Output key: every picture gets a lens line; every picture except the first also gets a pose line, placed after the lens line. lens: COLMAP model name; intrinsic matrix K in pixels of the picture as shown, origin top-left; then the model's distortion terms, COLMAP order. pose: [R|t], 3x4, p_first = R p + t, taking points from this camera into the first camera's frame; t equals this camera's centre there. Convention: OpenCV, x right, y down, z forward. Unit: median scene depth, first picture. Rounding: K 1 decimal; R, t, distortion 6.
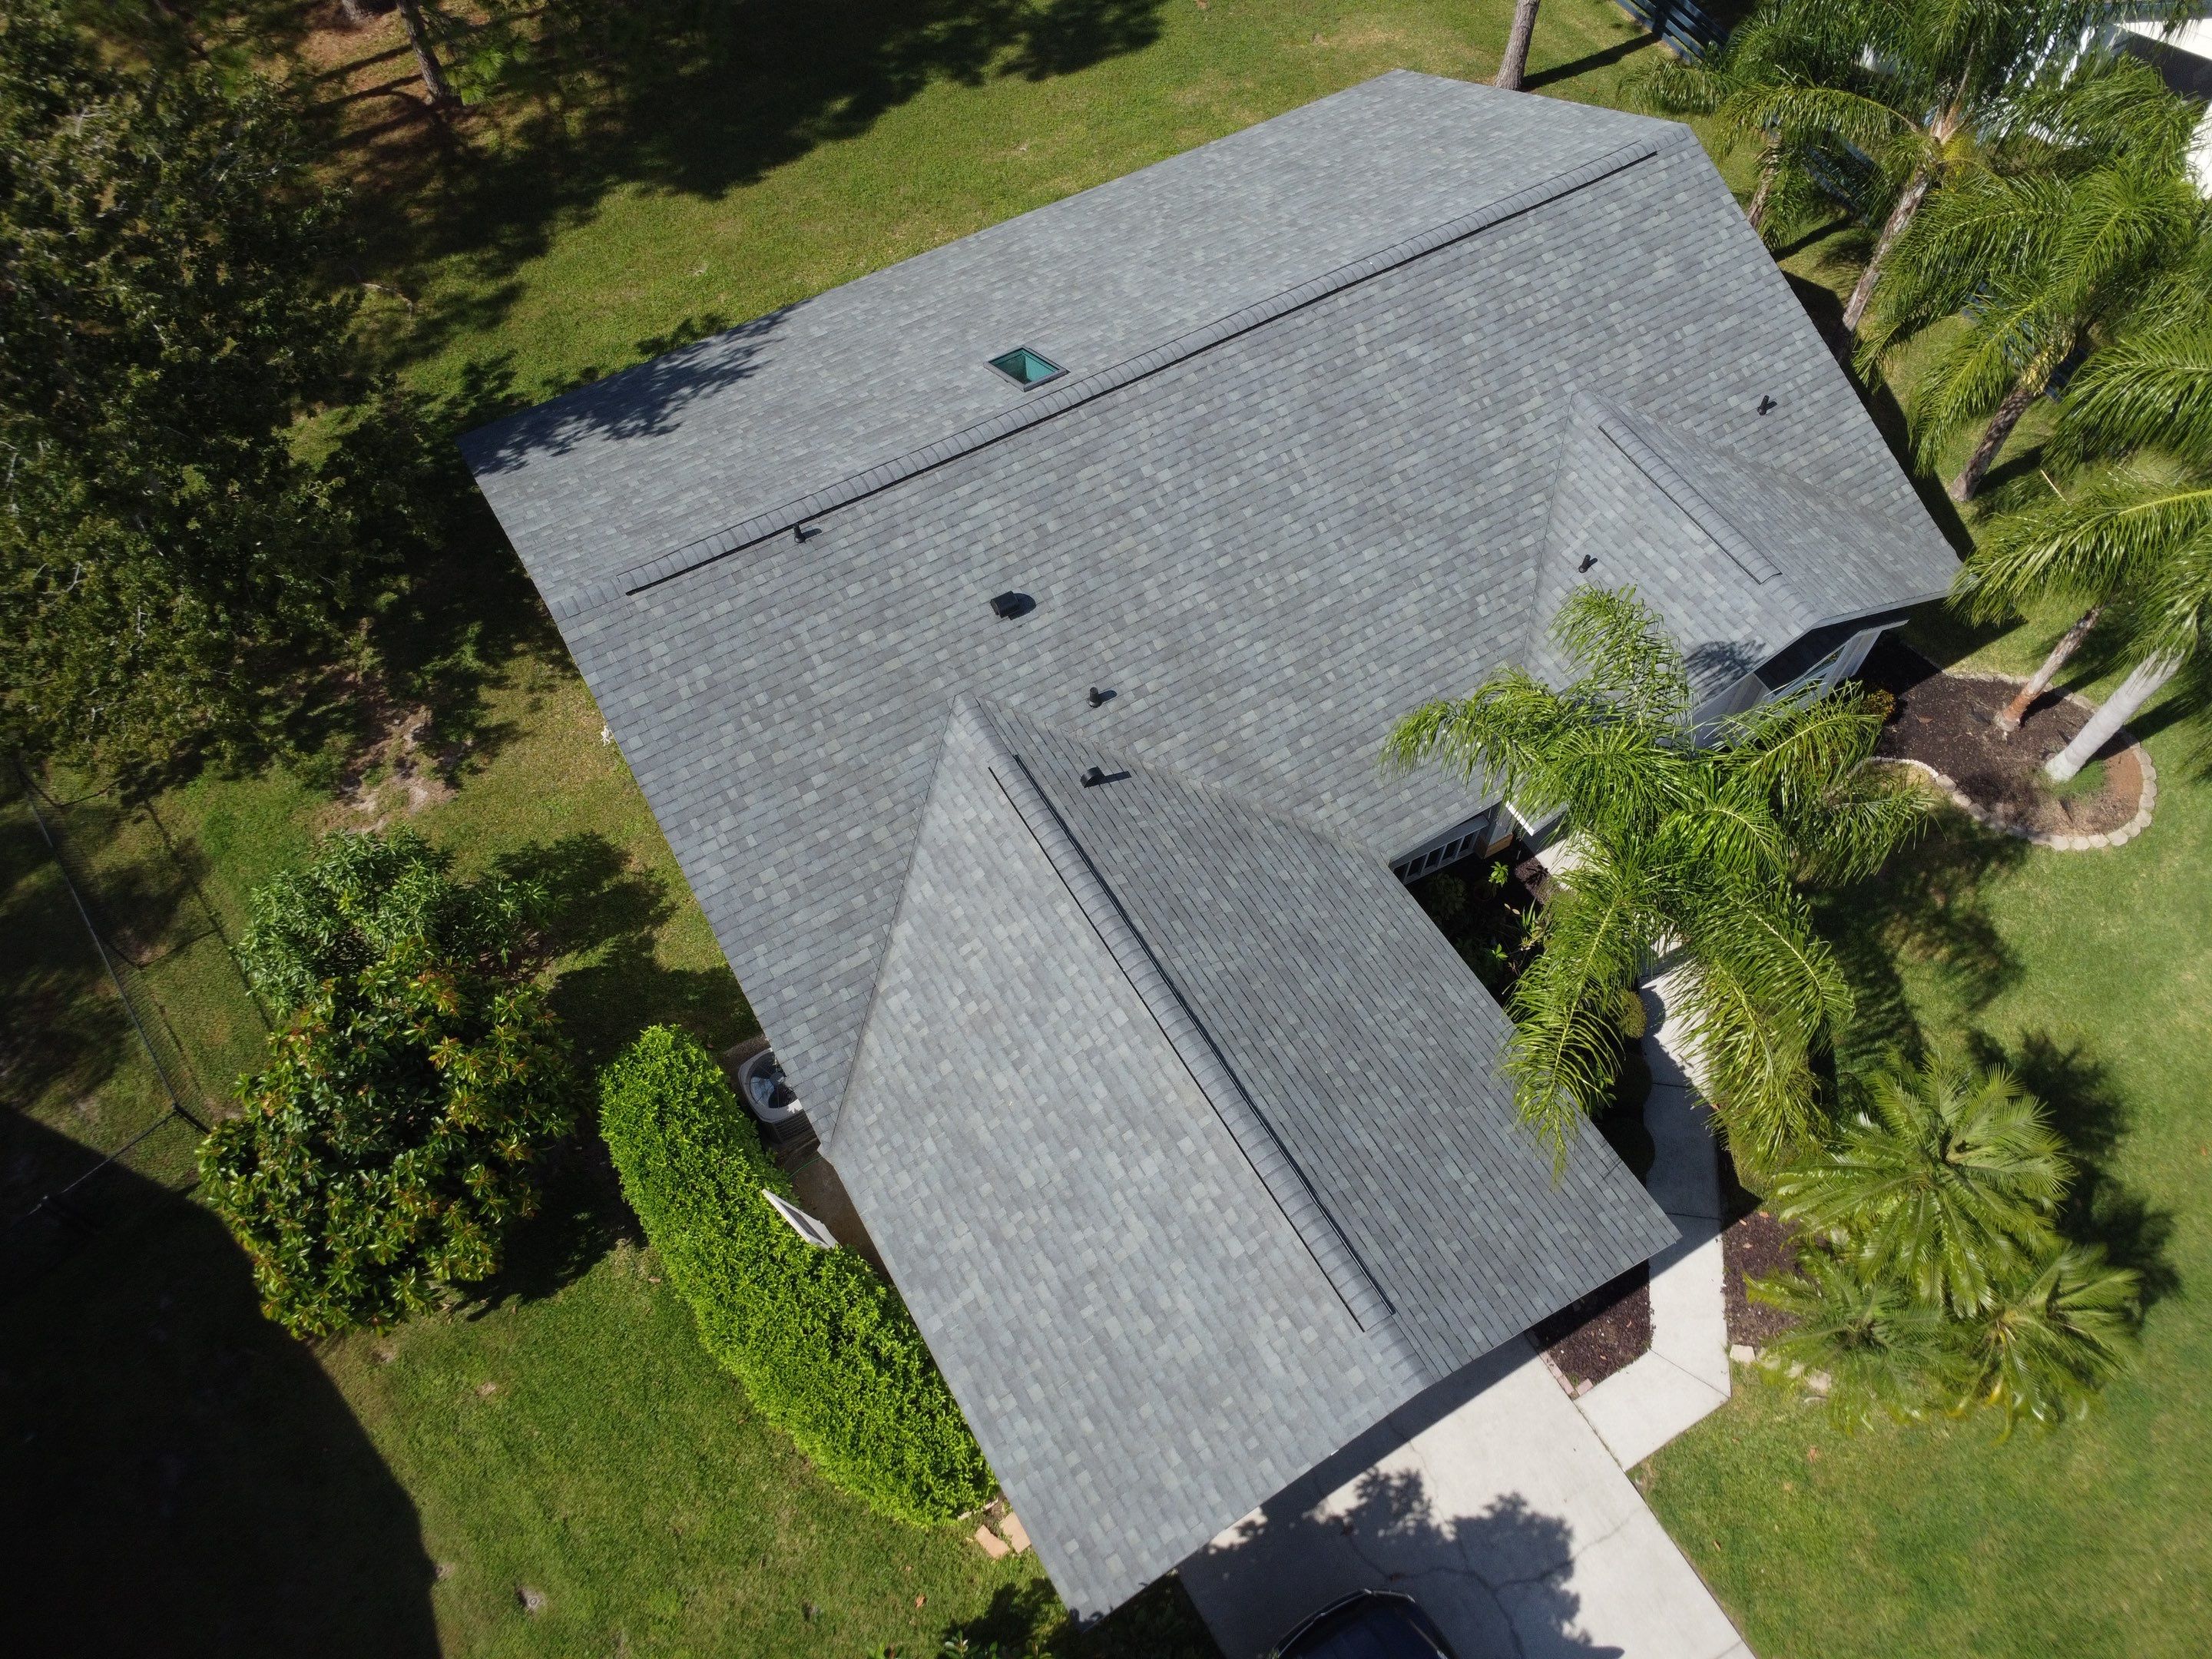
lens RADIAL K [[1586.2, 0, 1099.6], [0, 1586.2, 822.9], [0, 0, 1]] dist [-0.002105, -0.041923]
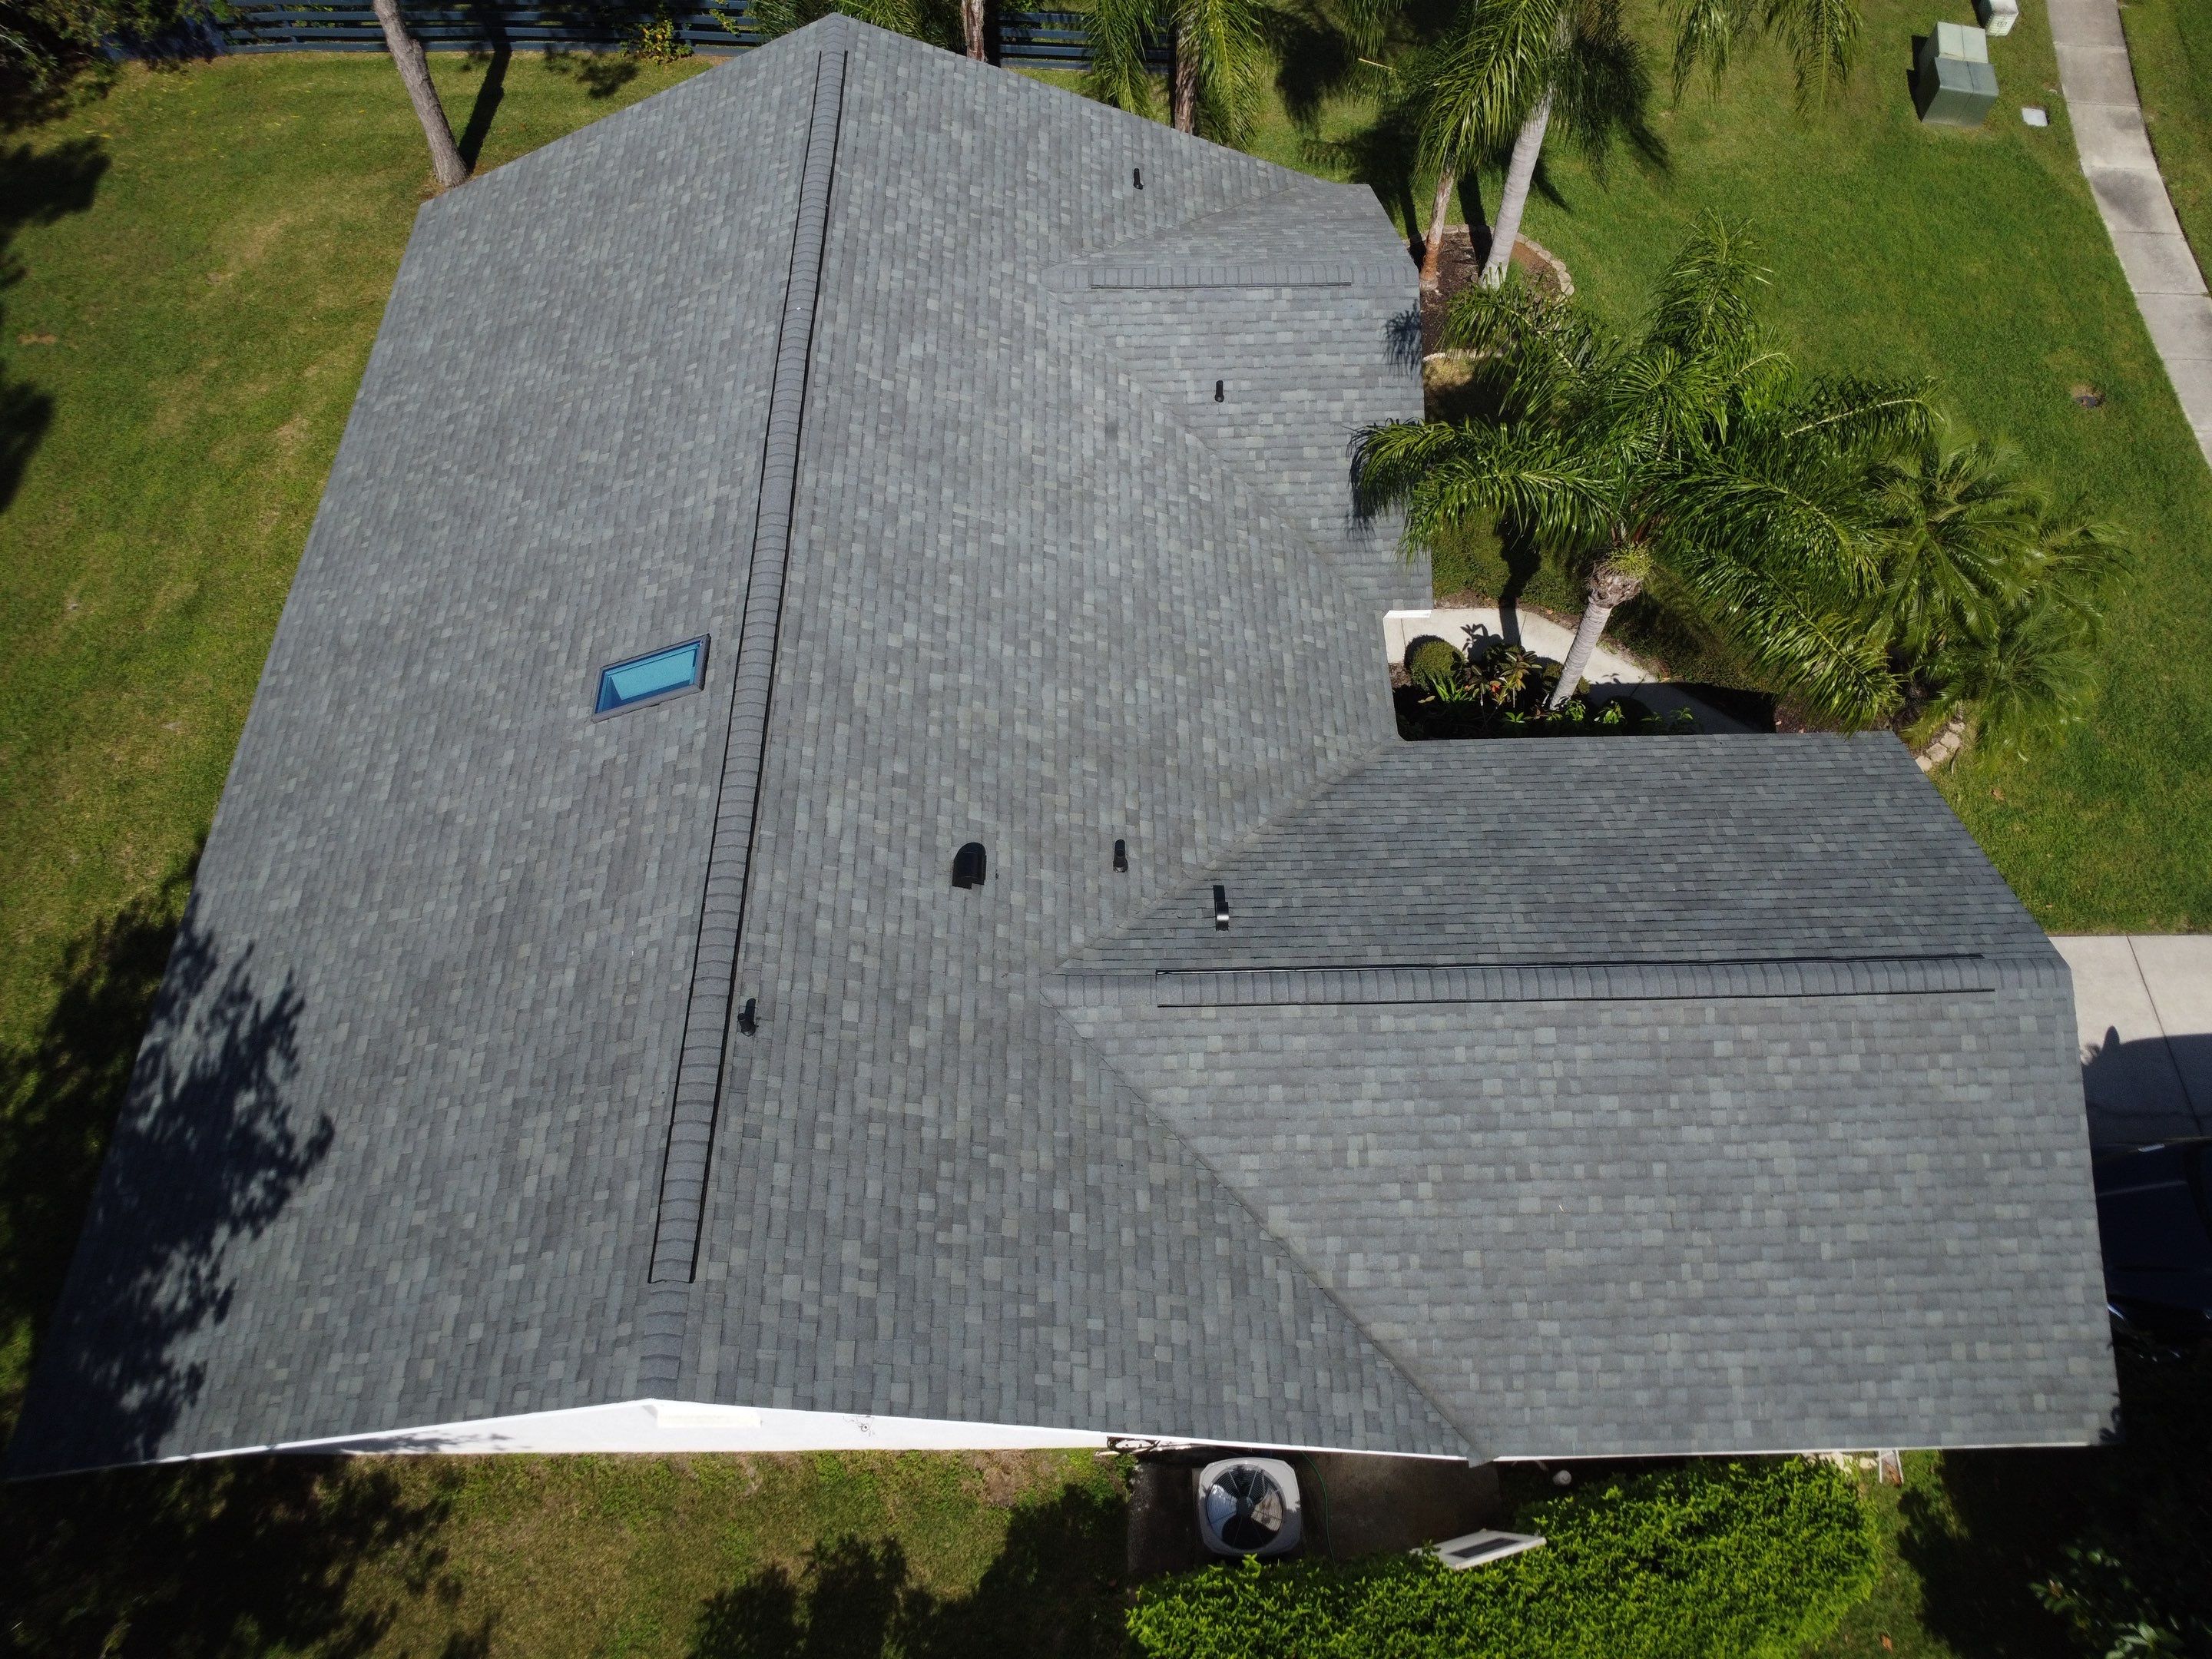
lens RADIAL K [[1608.2, 0, 1100.8], [0, 1608.2, 826.1], [0, 0, 1]] dist [-0.023310, -0.009824]
pose [[0.499535, -0.732926, 0.461828, -0.346489], [0.743643, 0.636251, 0.205378, -0.247626], [-0.444365, 0.240842, 0.862864, 0.290150]]
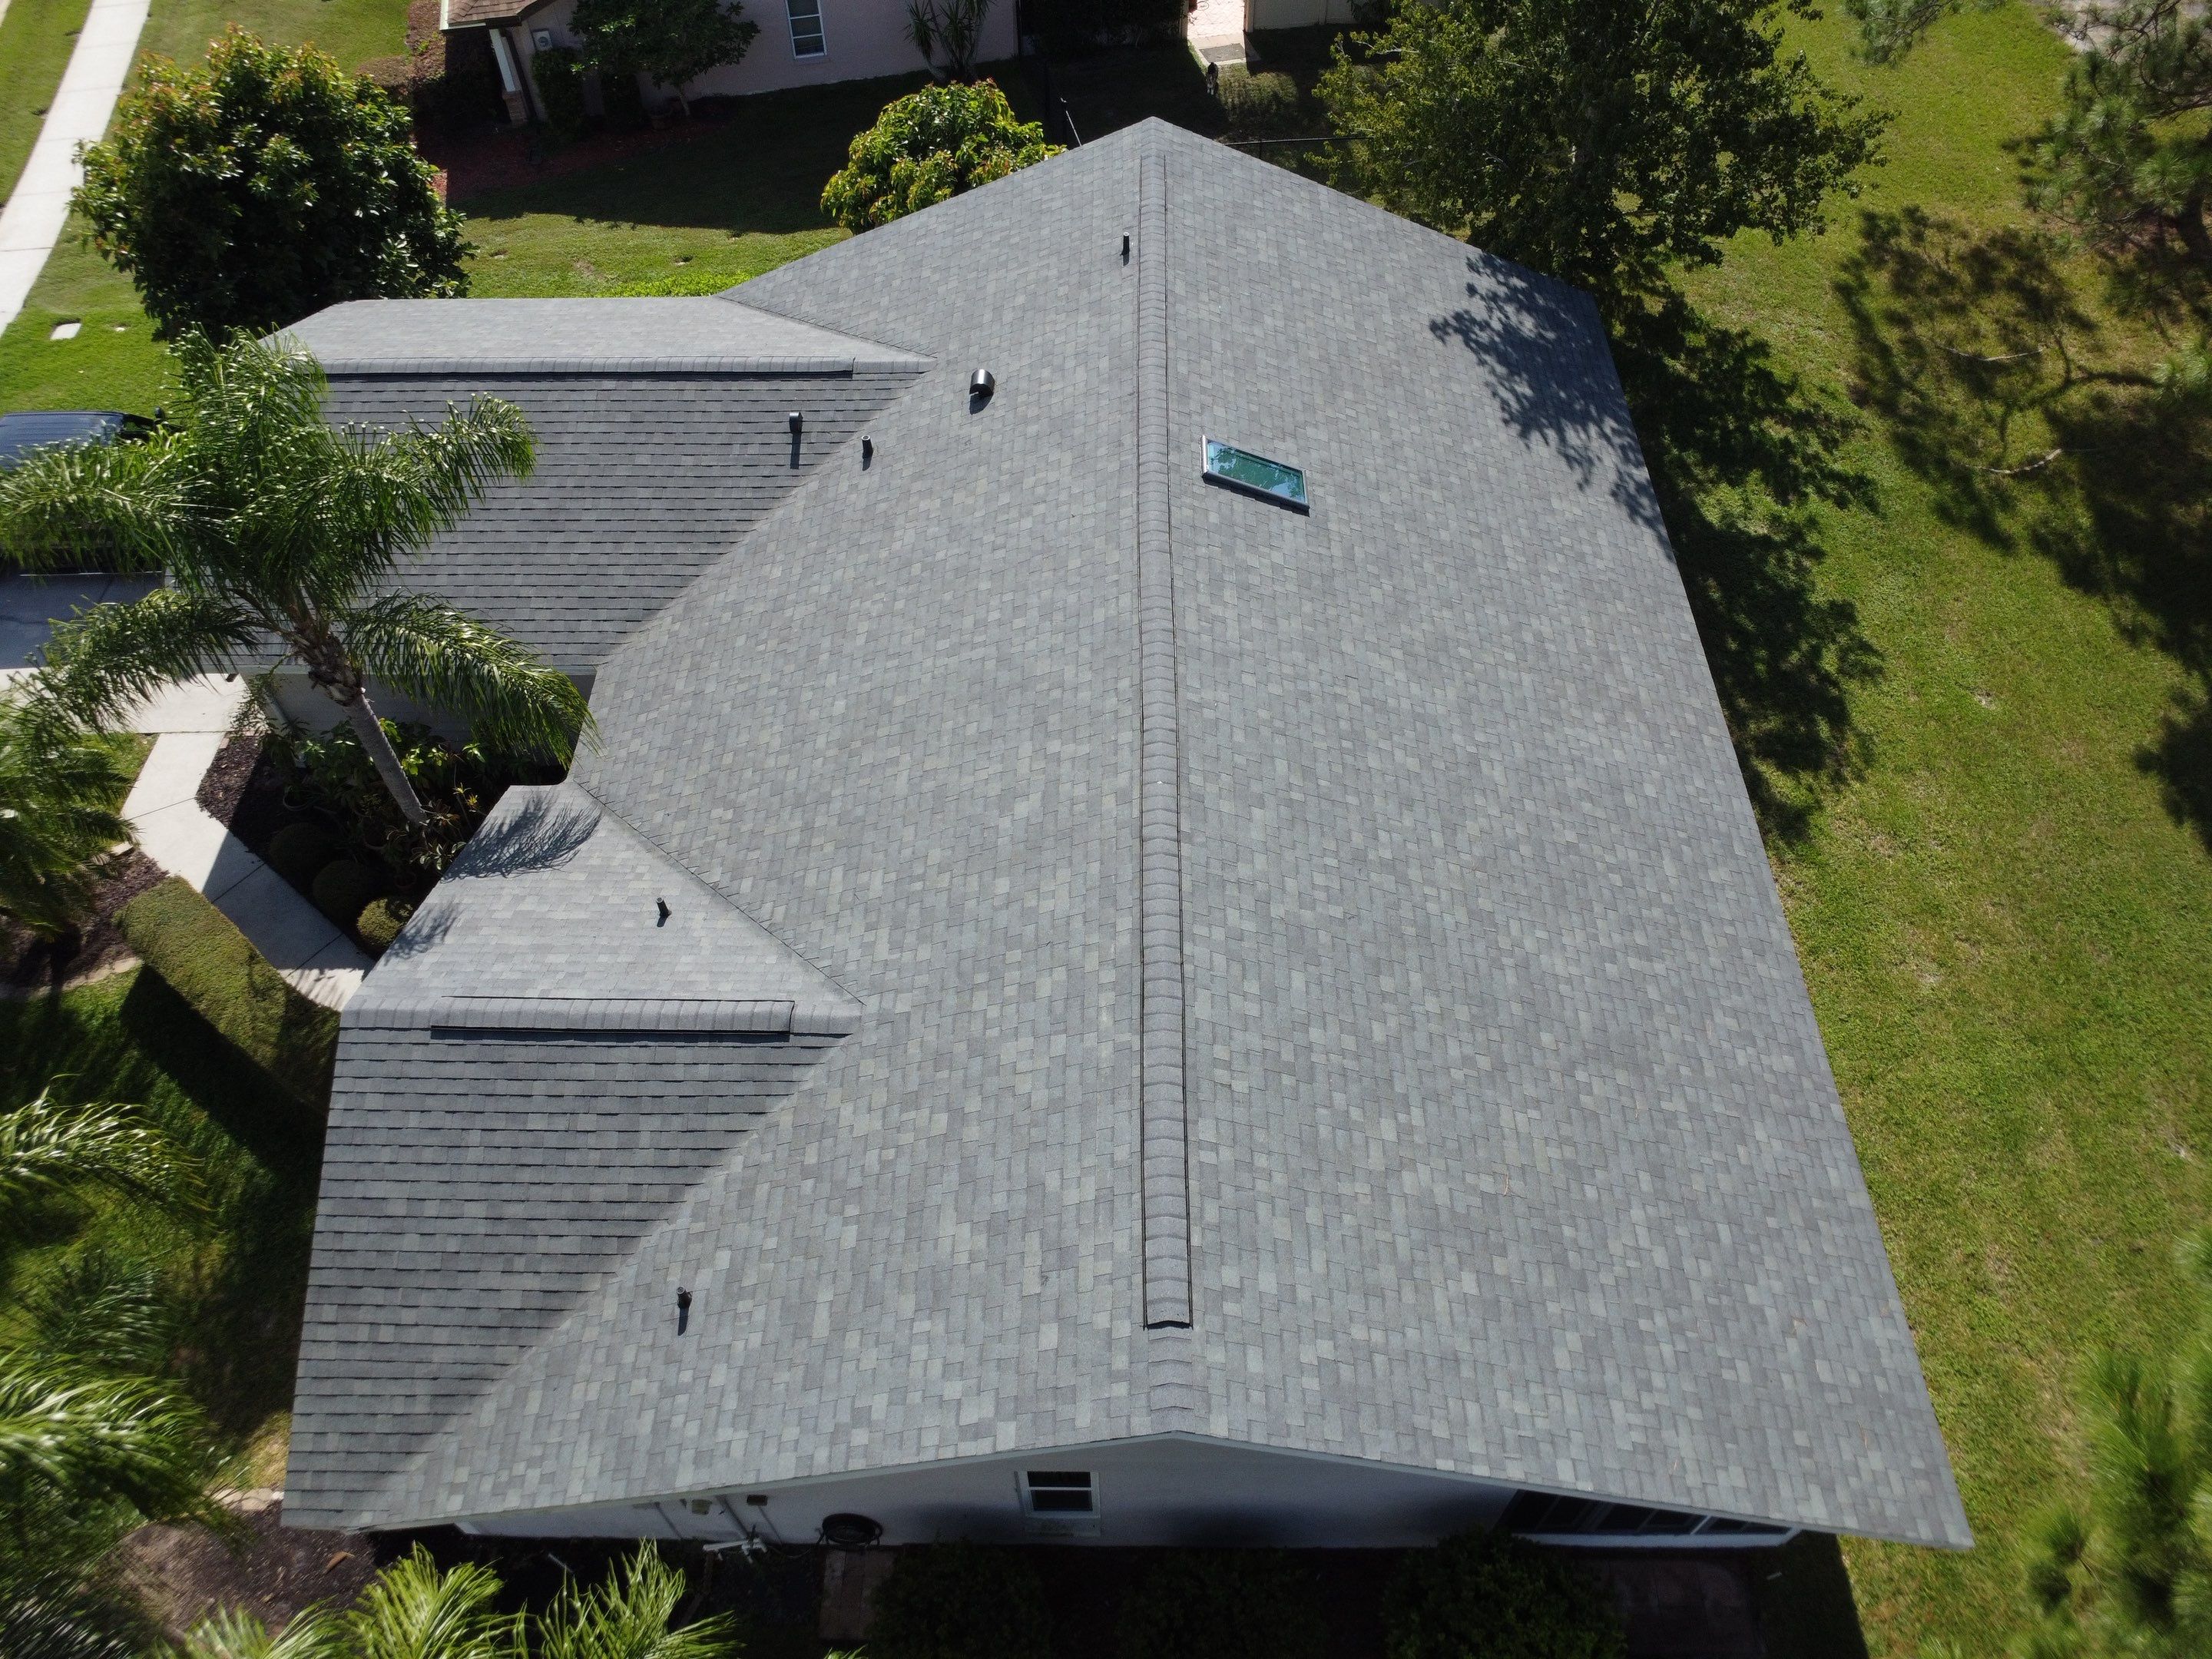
lens RADIAL K [[1608.2, 0, 1100.8], [0, 1608.2, 826.1], [0, 0, 1]] dist [-0.023310, -0.009824]
pose [[-0.520521, 0.680940, -0.515149, 0.564370], [-0.716940, -0.020877, 0.696822, -0.837374], [0.463739, 0.732042, 0.499060, 0.700002]]
